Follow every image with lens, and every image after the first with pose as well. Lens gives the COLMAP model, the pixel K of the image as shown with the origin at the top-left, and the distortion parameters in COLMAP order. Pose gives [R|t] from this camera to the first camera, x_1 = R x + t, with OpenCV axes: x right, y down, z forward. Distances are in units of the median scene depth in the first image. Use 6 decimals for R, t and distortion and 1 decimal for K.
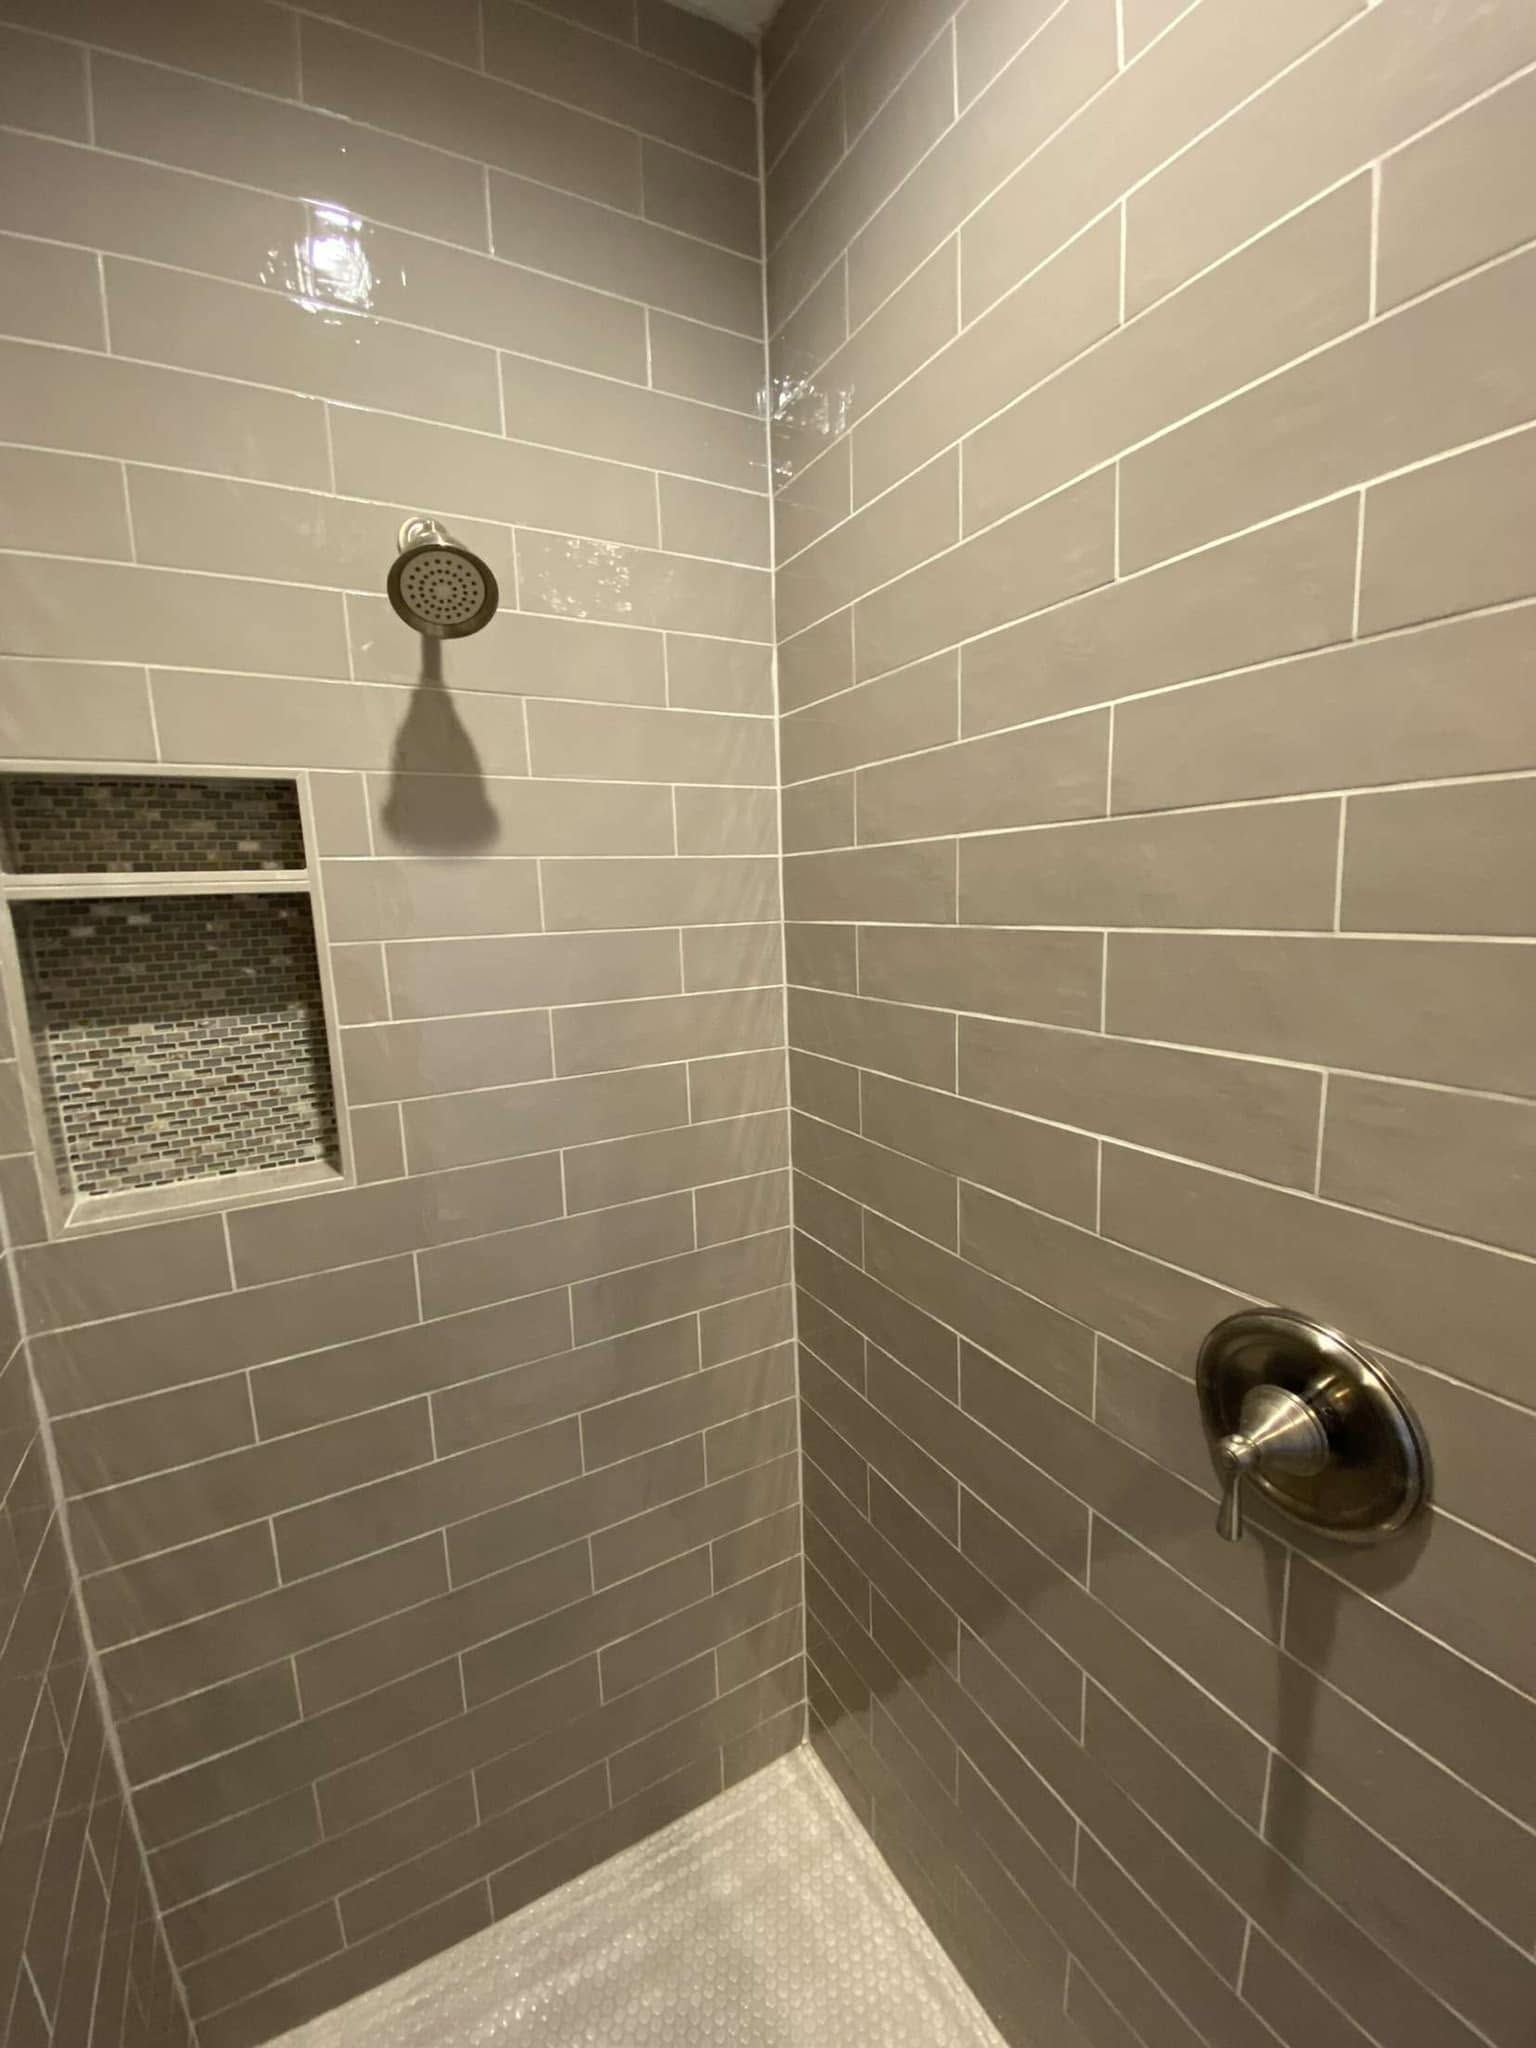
lens RADIAL K [[828.9, 0, 776.2], [0, 828.9, 1022.7], [0, 0, 1]] dist [-0.008013, -0.001287]
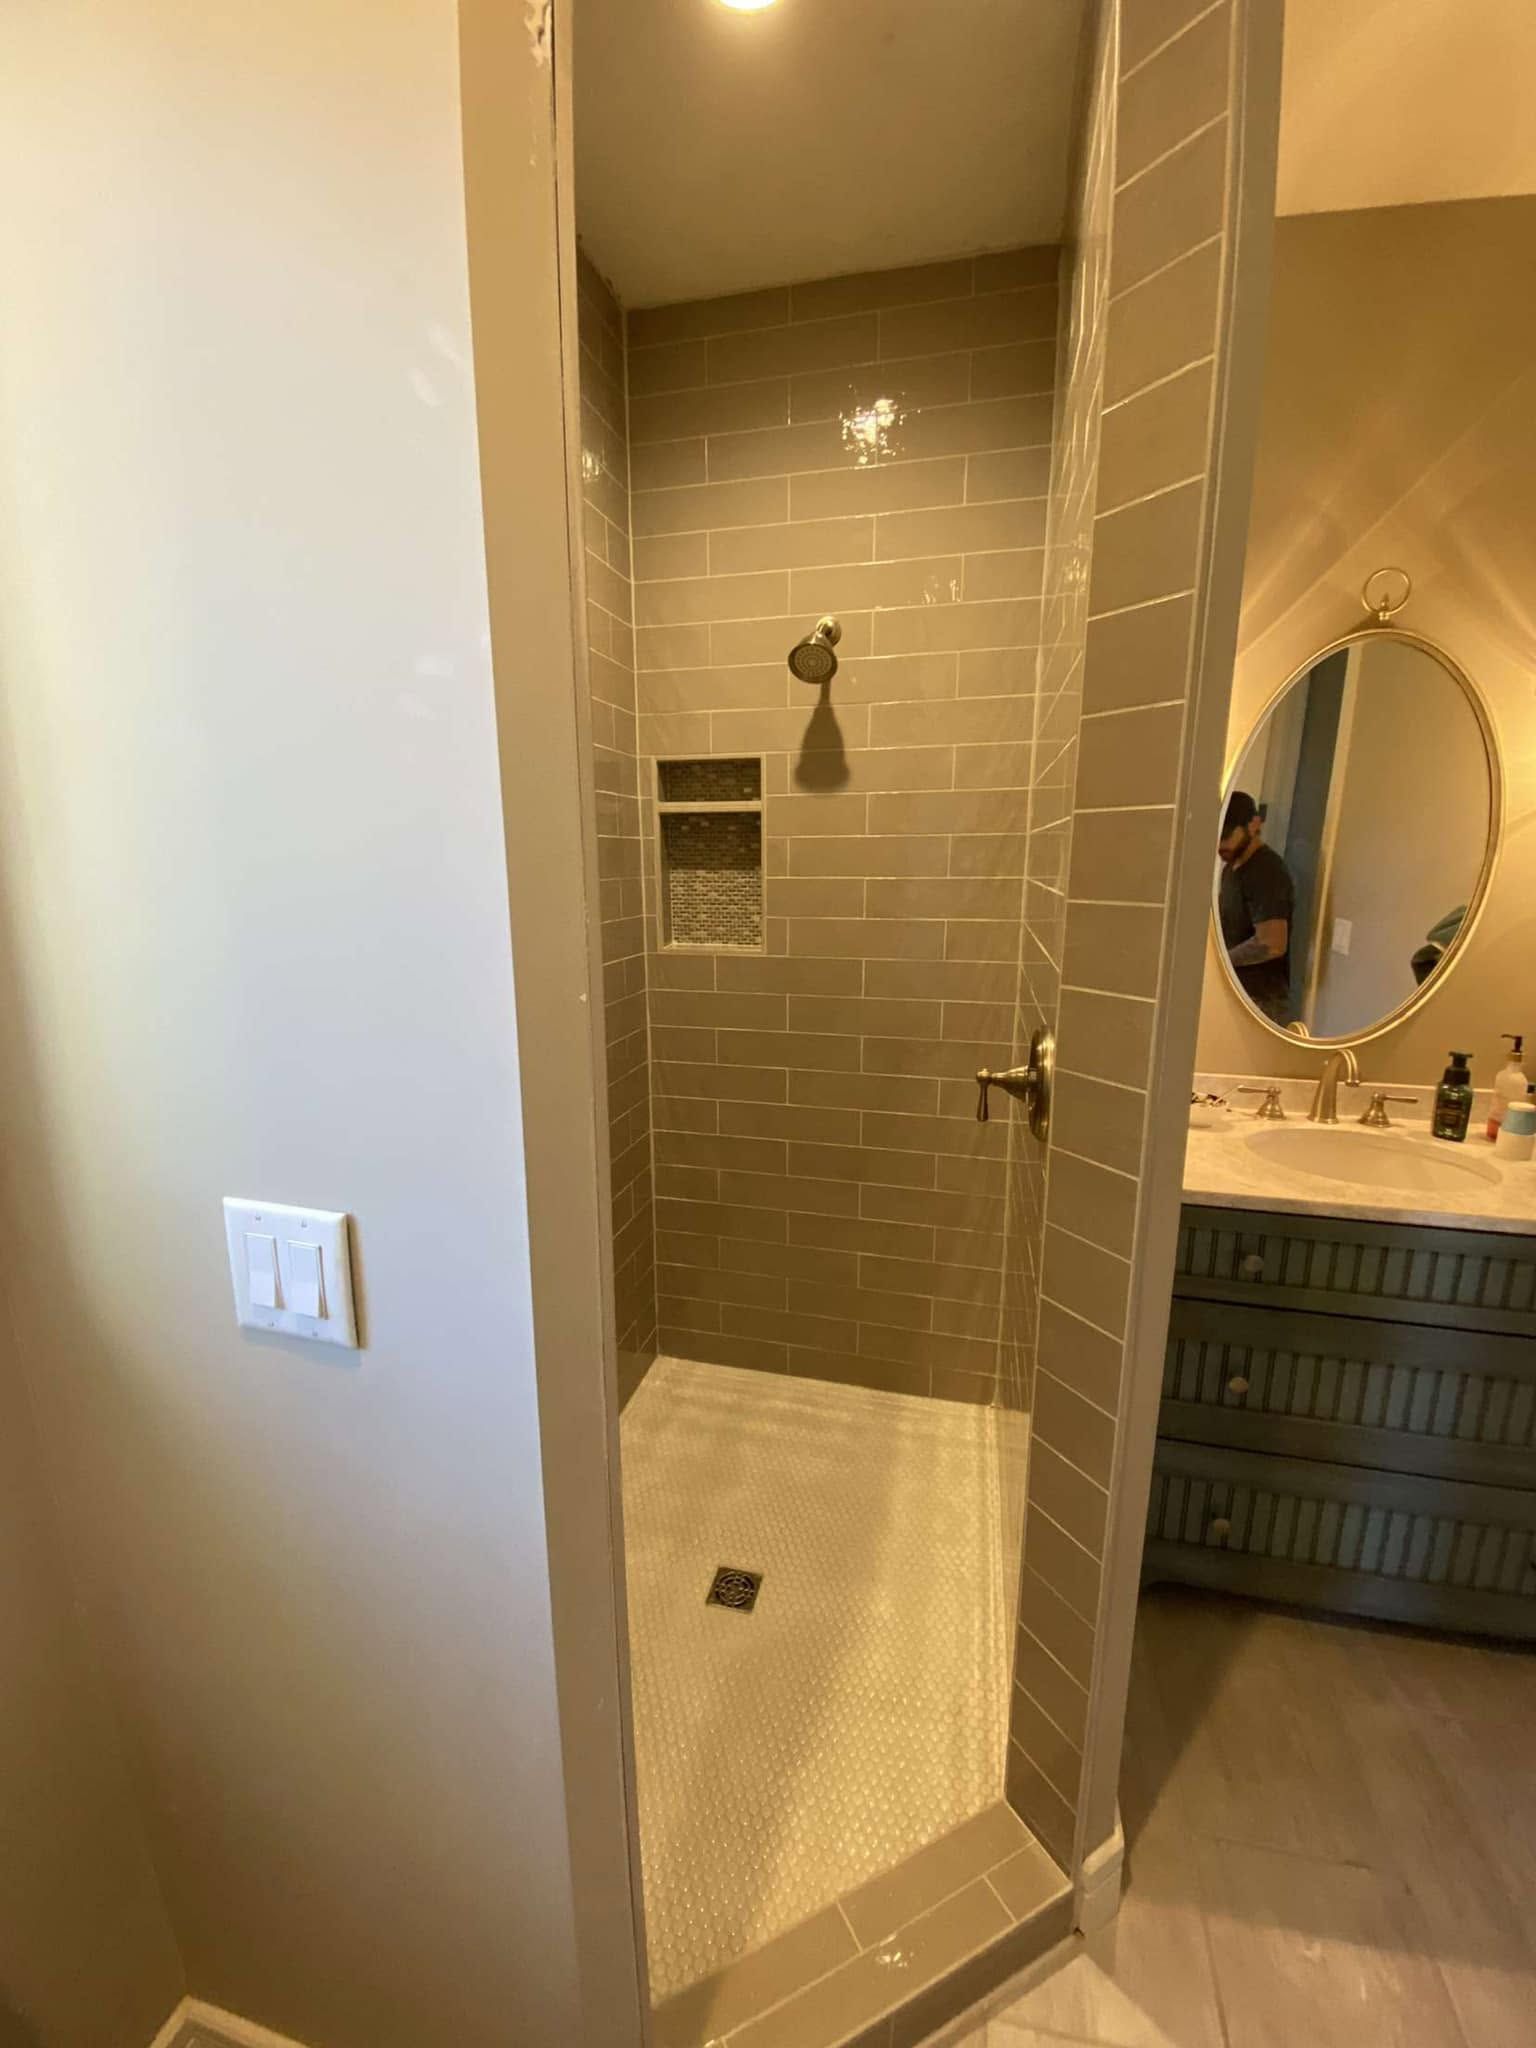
lens RADIAL K [[828.9, 0, 769.9], [0, 828.9, 1017.5], [0, 0, 1]] dist [-0.008013, -0.001287]
pose [[0.717683, 0.162174, -0.677223, 0.960457], [-0.123302, 0.986732, 0.105623, 0.135109], [0.685367, 0.007699, 0.728157, -0.519486]]
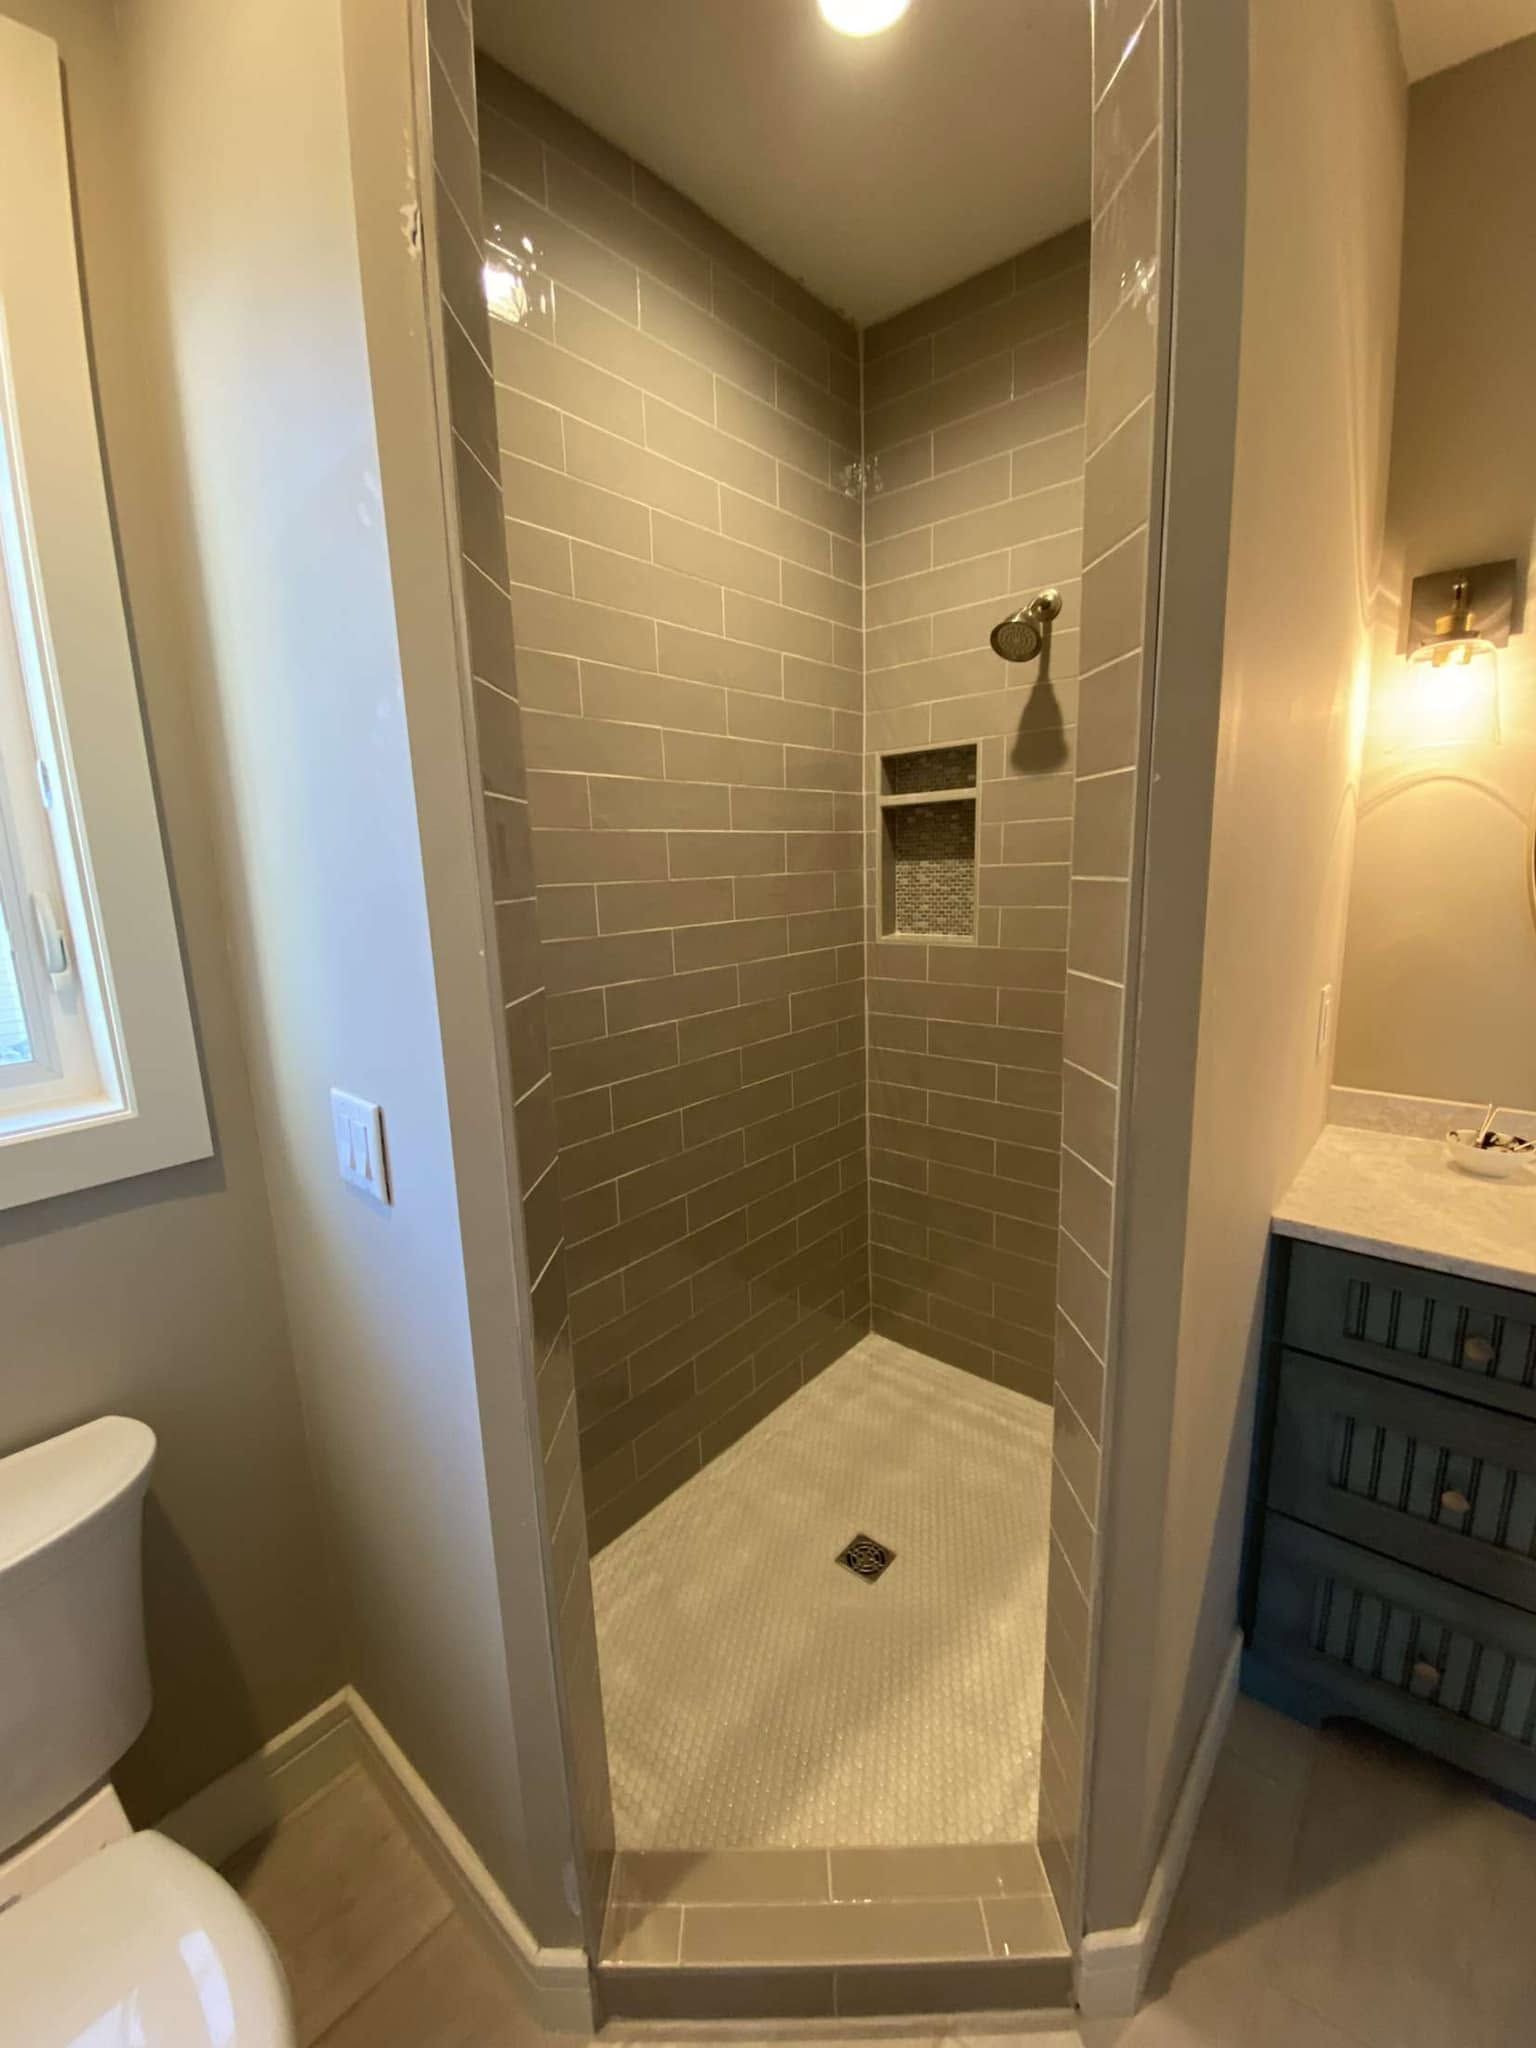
lens RADIAL K [[828.9, 0, 758.4], [0, 828.9, 1021.6], [0, 0, 1]] dist [-0.008013, -0.001287]
pose [[0.331008, 0.197245, -0.922783, 1.265888], [-0.117623, 0.978907, 0.167049, 0.106032], [0.936268, 0.053246, 0.347227, -0.203970]]
